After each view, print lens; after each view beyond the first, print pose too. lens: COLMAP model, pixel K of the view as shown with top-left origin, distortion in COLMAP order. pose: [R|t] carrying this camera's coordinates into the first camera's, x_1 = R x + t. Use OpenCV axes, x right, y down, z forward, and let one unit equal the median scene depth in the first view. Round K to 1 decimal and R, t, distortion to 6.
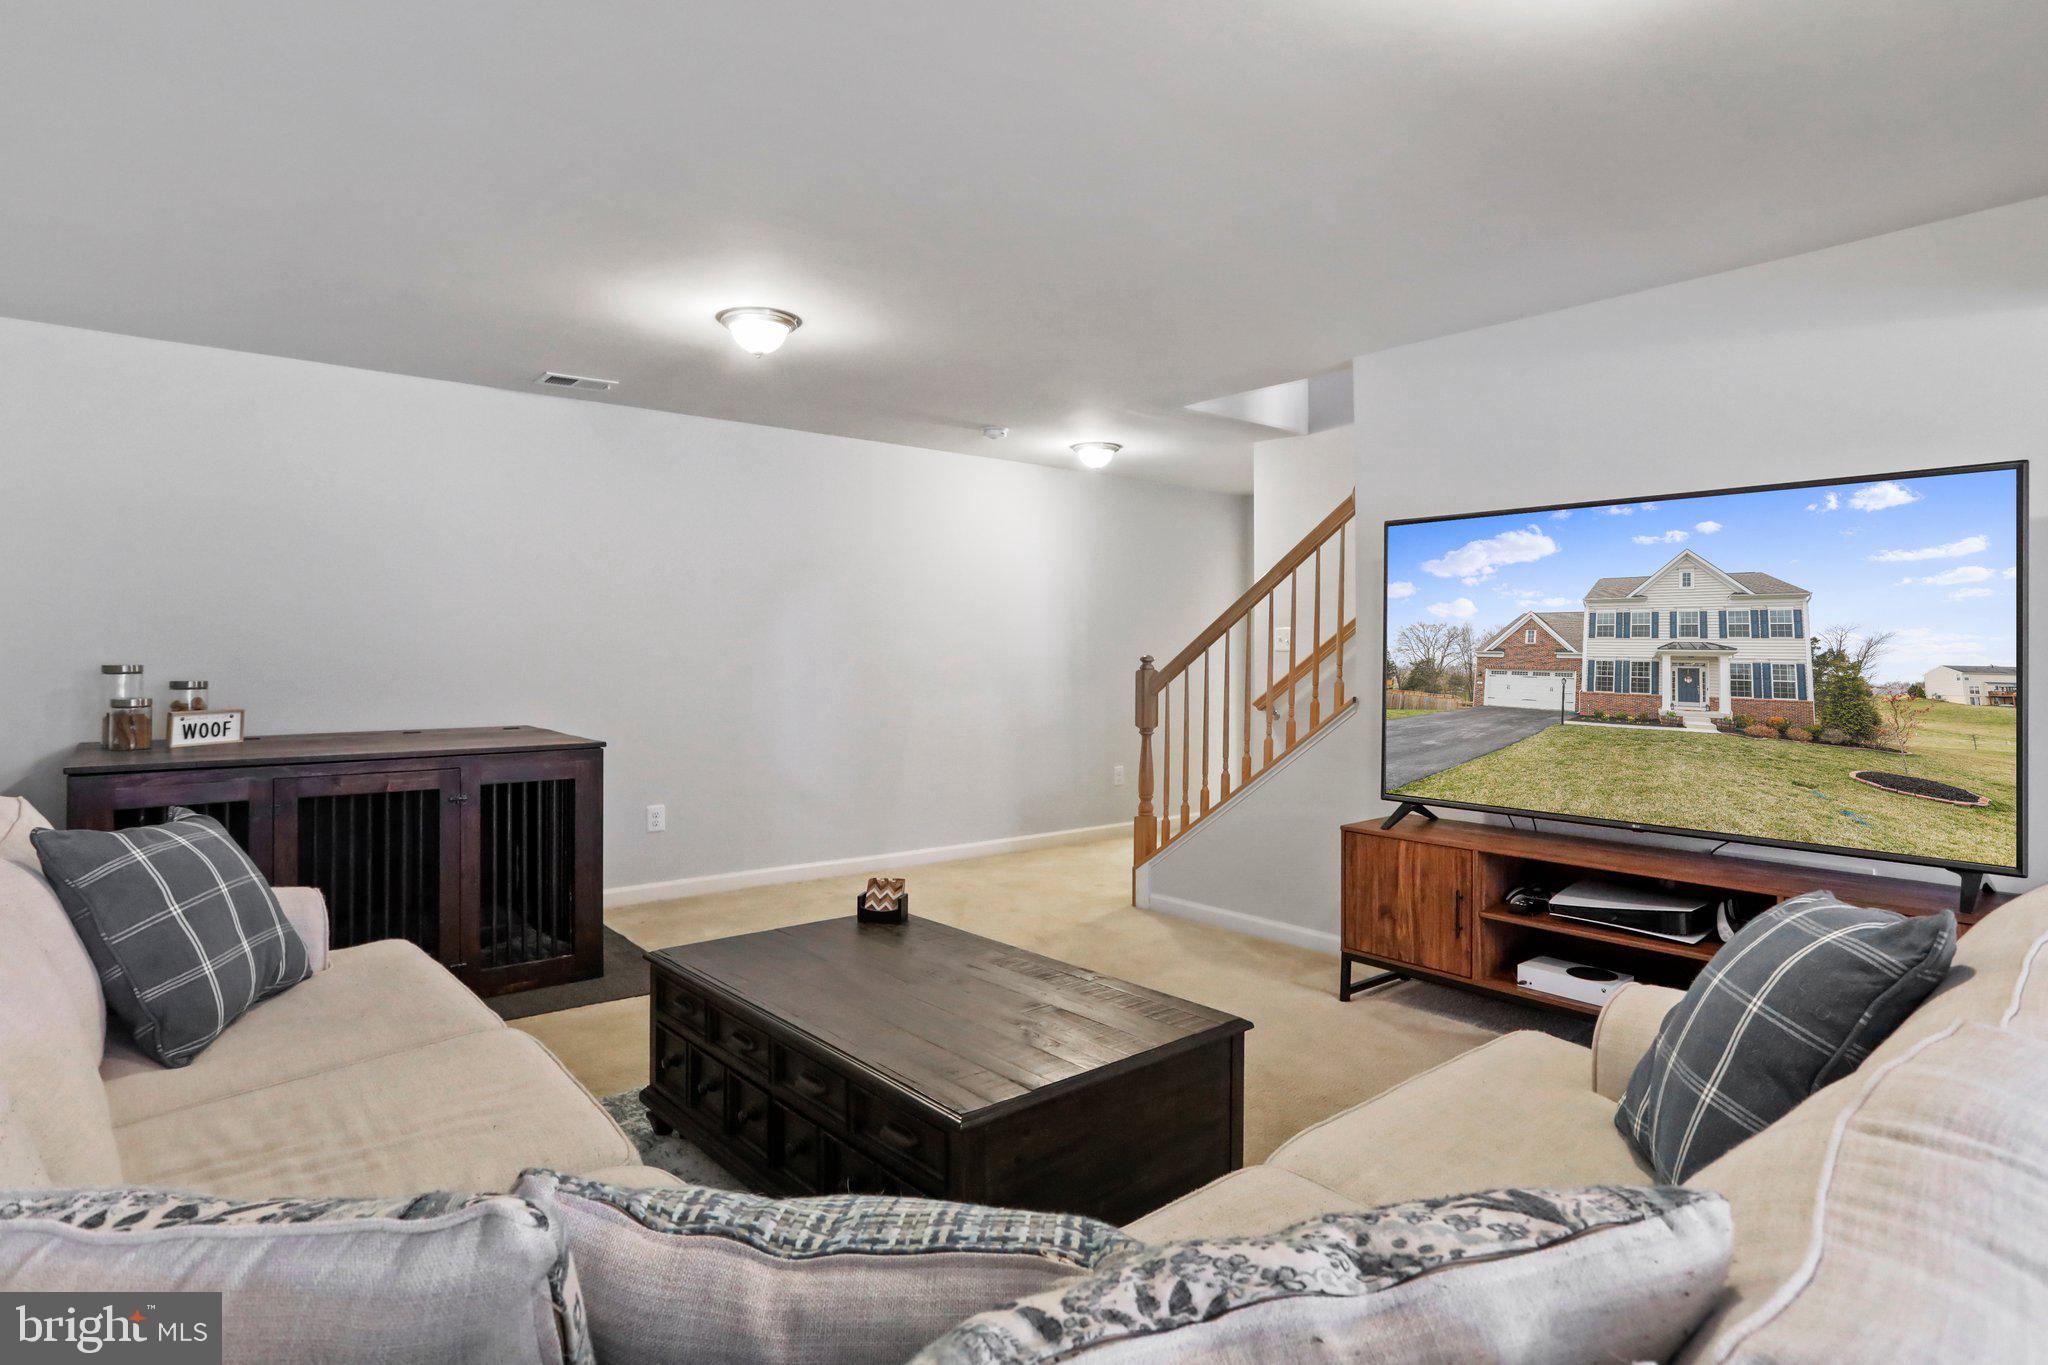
lens RADIAL K [[1064.1, 0, 1050.7], [0, 1064.1, 670.5], [0, 0, 1]] dist [-0.019347, 0.000462]
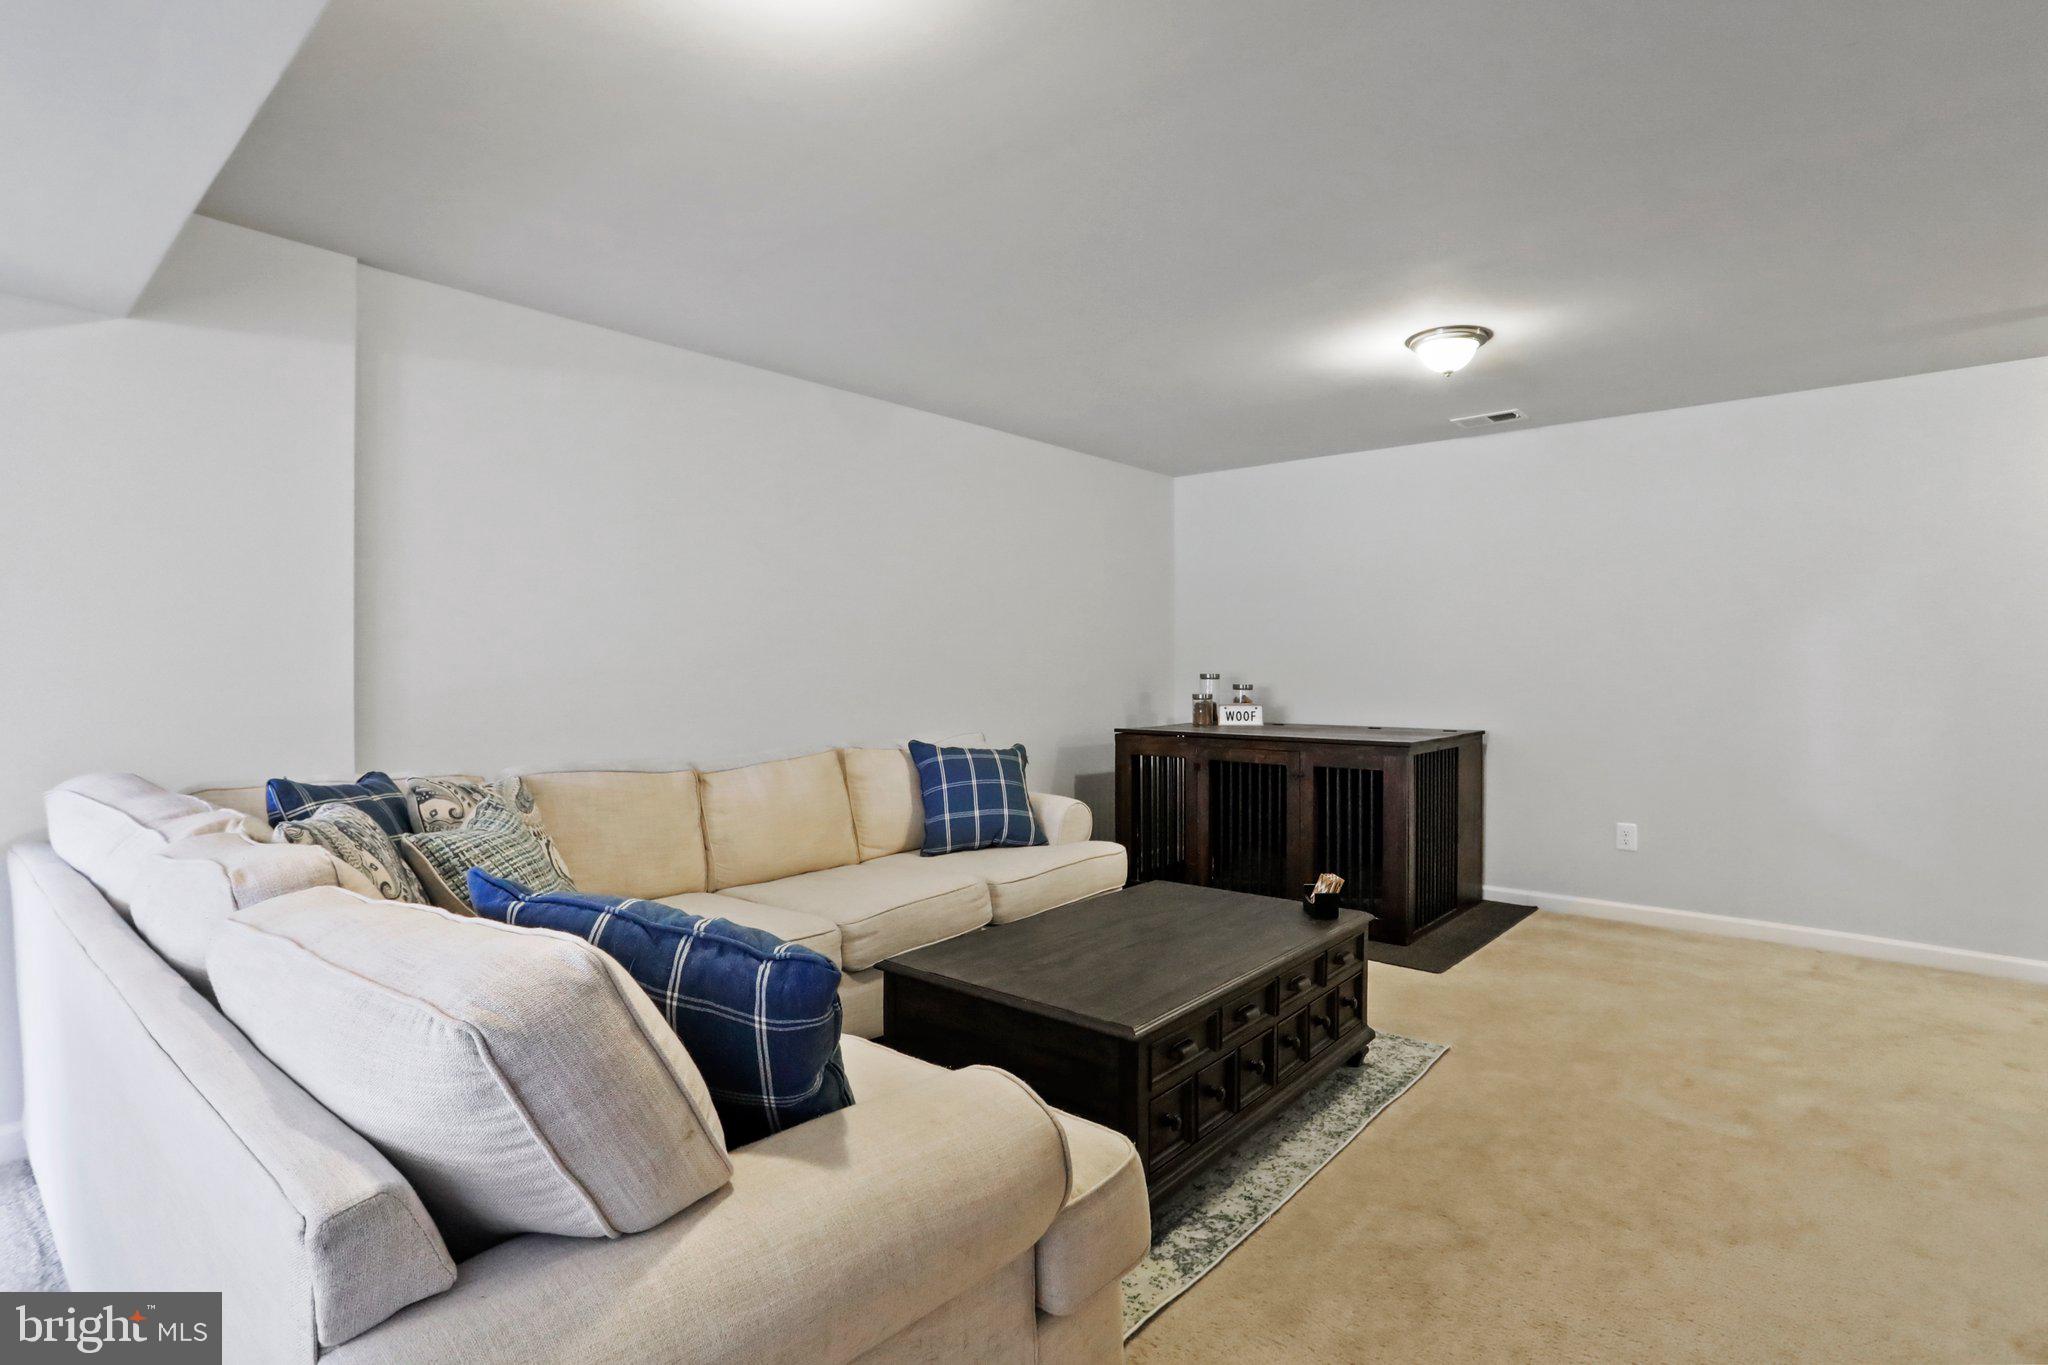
lens RADIAL K [[1012.5, 0, 1009.5], [0, 1012.5, 667.7], [0, 0, 1]] dist [0.001688, 0.000617]
pose [[0.200469, -0.001928, -0.979698, 0.594634], [-0.015758, 0.999862, -0.005192, -0.001062], [0.979573, 0.016479, 0.200411, 0.374002]]
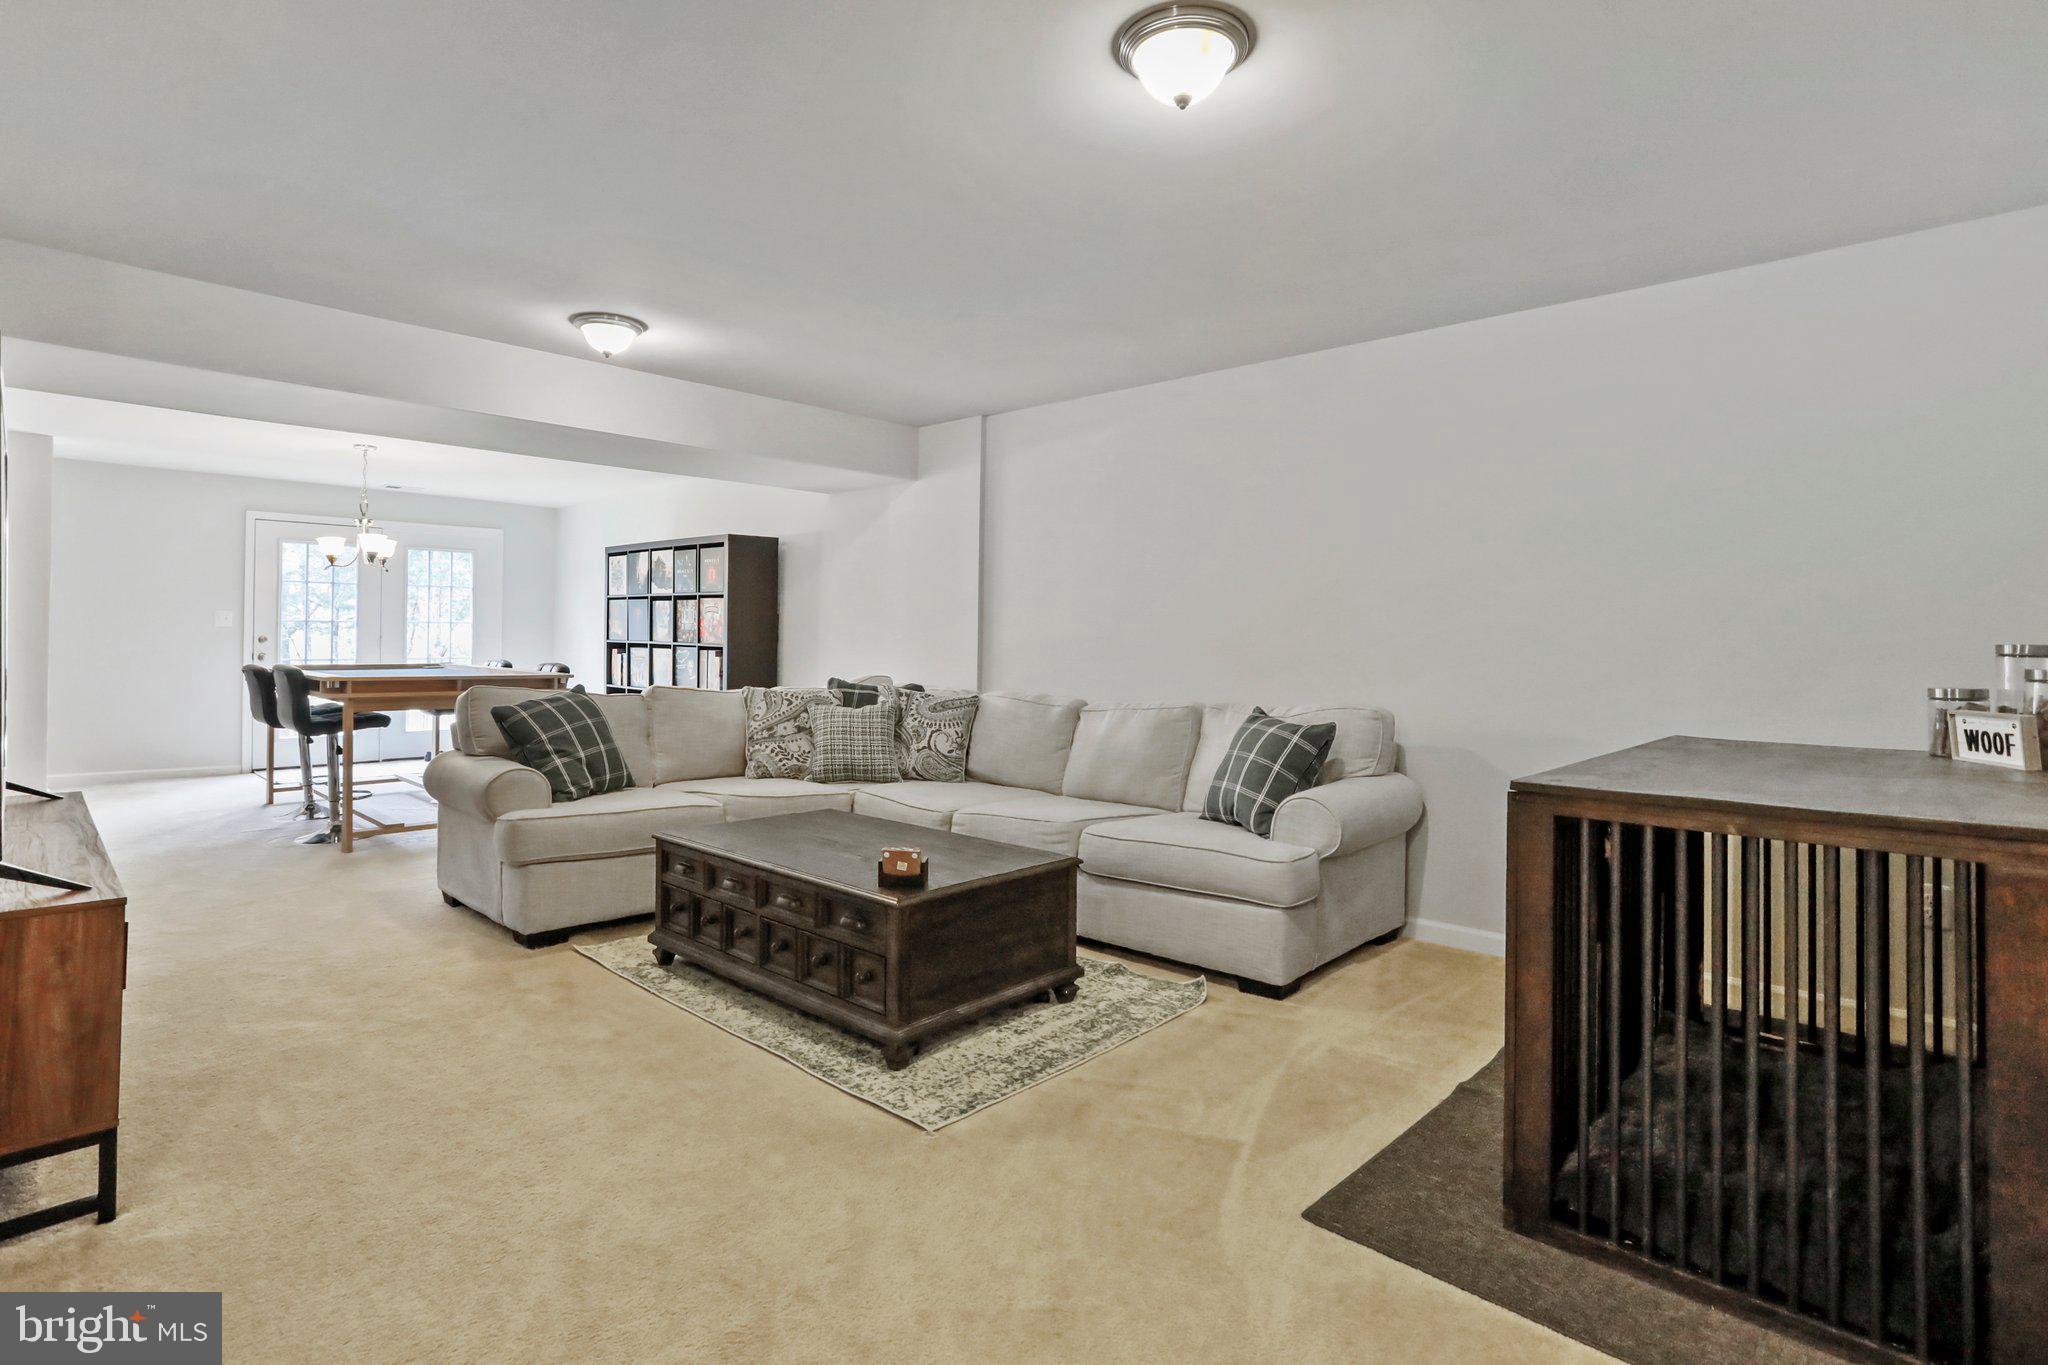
lens RADIAL K [[1012.5, 0, 1009.5], [0, 1012.5, 667.7], [0, 0, 1]] dist [0.001688, 0.000617]
pose [[-0.989435, -0.013147, -0.144381, -0.133933], [-0.019274, 0.998968, 0.041123, -0.001596], [0.143691, 0.043471, -0.988667, 1.538216]]
